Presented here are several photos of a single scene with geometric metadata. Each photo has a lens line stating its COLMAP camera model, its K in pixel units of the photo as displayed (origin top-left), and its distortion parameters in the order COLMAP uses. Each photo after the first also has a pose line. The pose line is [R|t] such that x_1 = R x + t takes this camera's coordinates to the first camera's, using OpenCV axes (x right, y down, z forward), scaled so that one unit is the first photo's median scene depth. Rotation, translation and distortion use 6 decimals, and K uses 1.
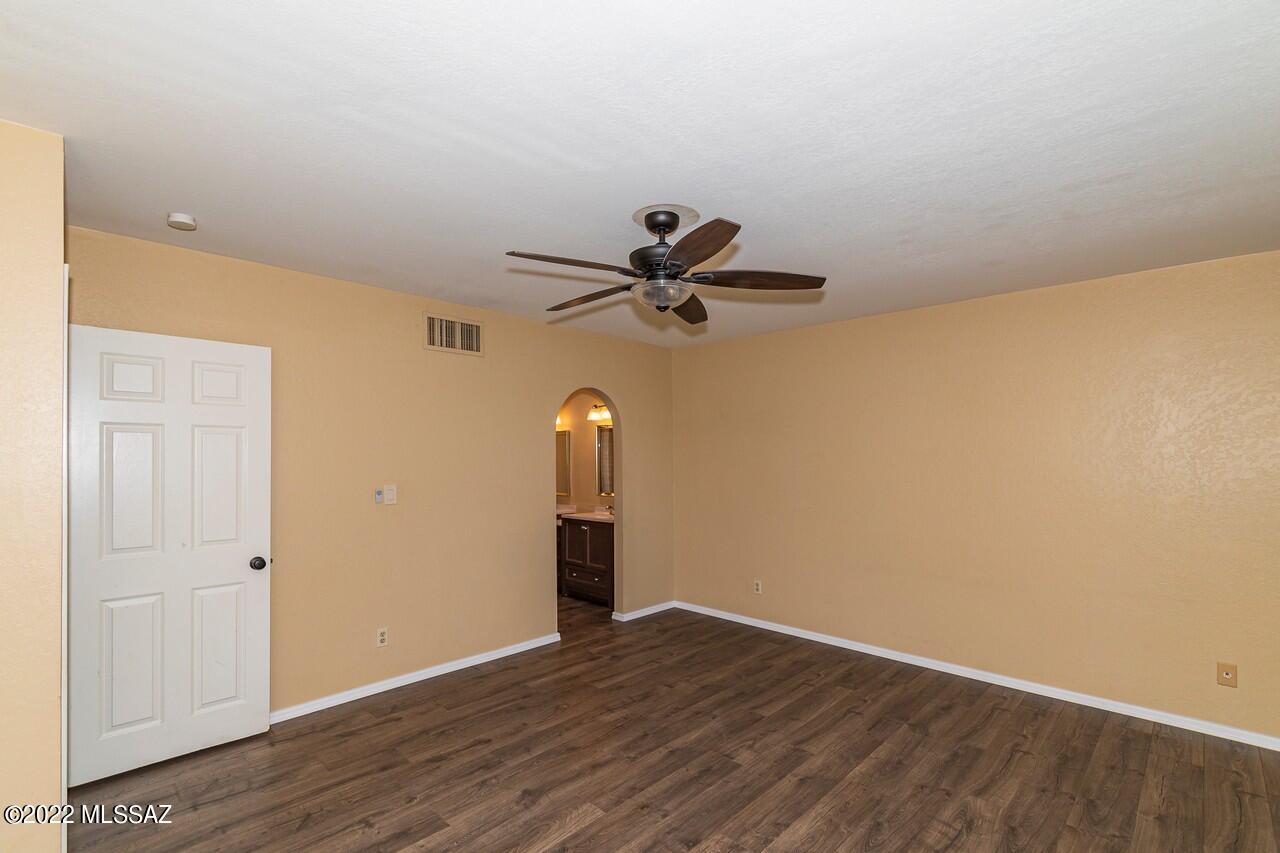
lens RADIAL K [[567.4, 0, 631.3], [0, 567.4, 459.7], [0, 0, 1]] dist [0.008826, -0.004915]
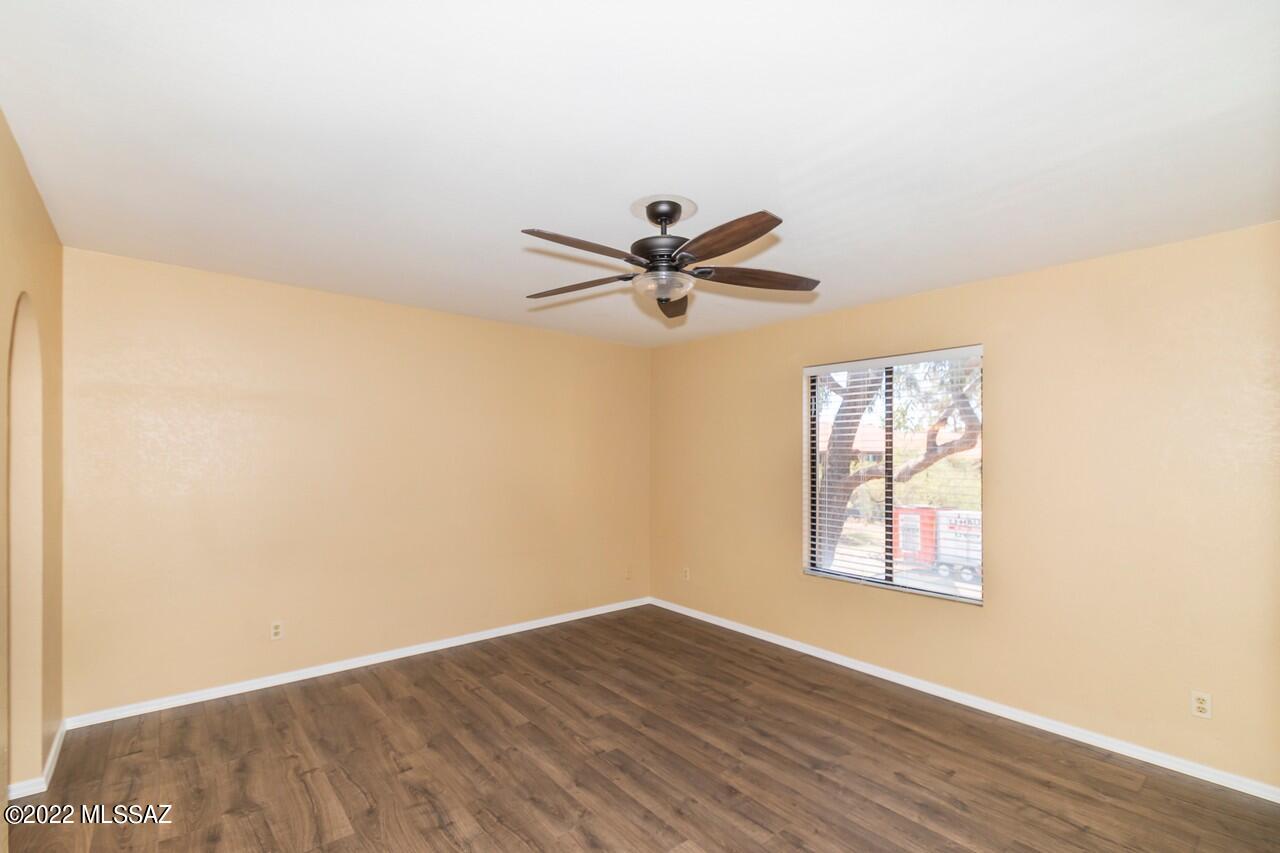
lens RADIAL K [[567.4, 0, 636.7], [0, 567.4, 419.2], [0, 0, 1]] dist [0.008826, -0.004915]
pose [[0.098365, 0.064266, 0.993073, -0.739226], [-0.002118, 0.997924, -0.064371, 0.001218], [-0.995148, 0.004229, 0.098297, 0.723658]]
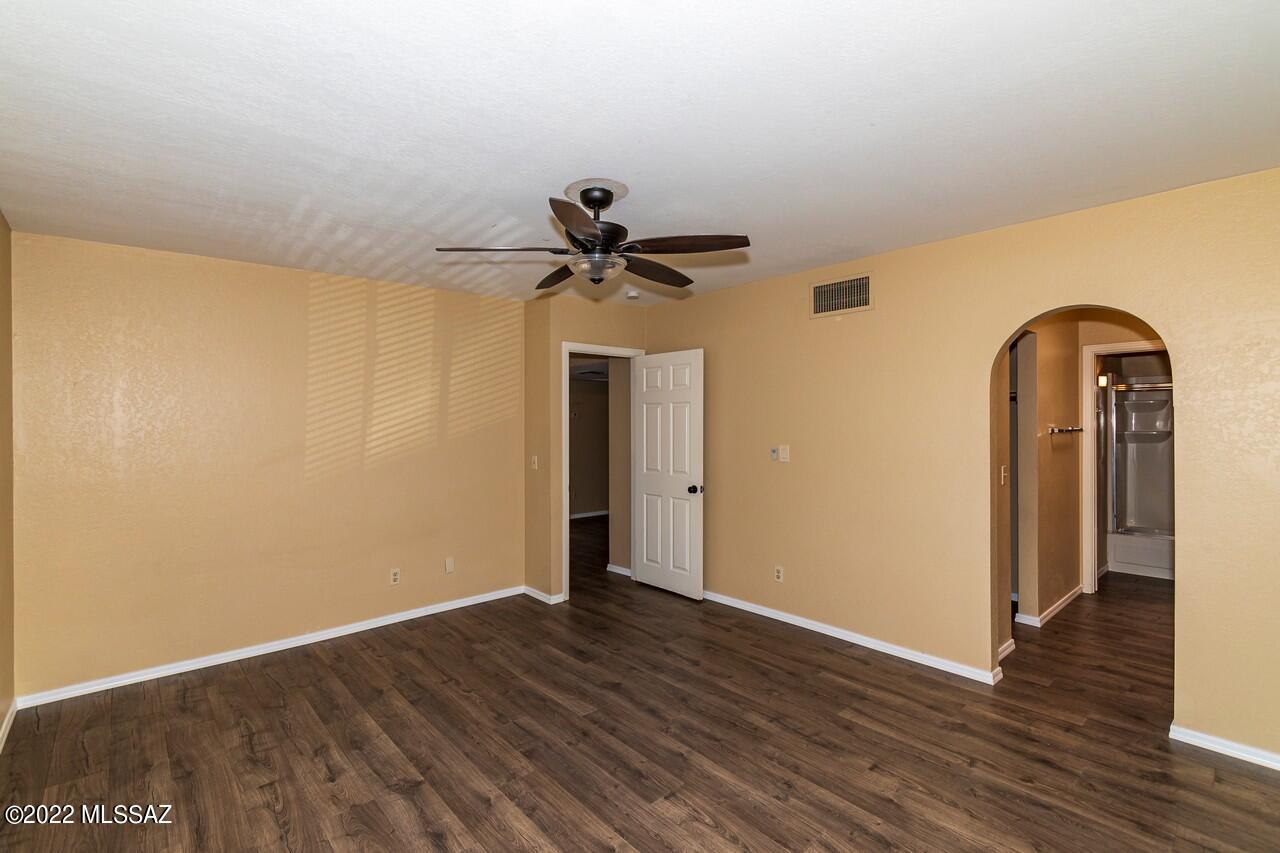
lens RADIAL K [[567.4, 0, 637.4], [0, 567.4, 426.5], [0, 0, 1]] dist [0.008826, -0.004915]
pose [[-0.047895, 0.012611, -0.998773, 0.841129], [-0.001685, 0.999918, 0.012707, -0.008638], [0.998851, 0.002292, -0.047870, 0.858838]]
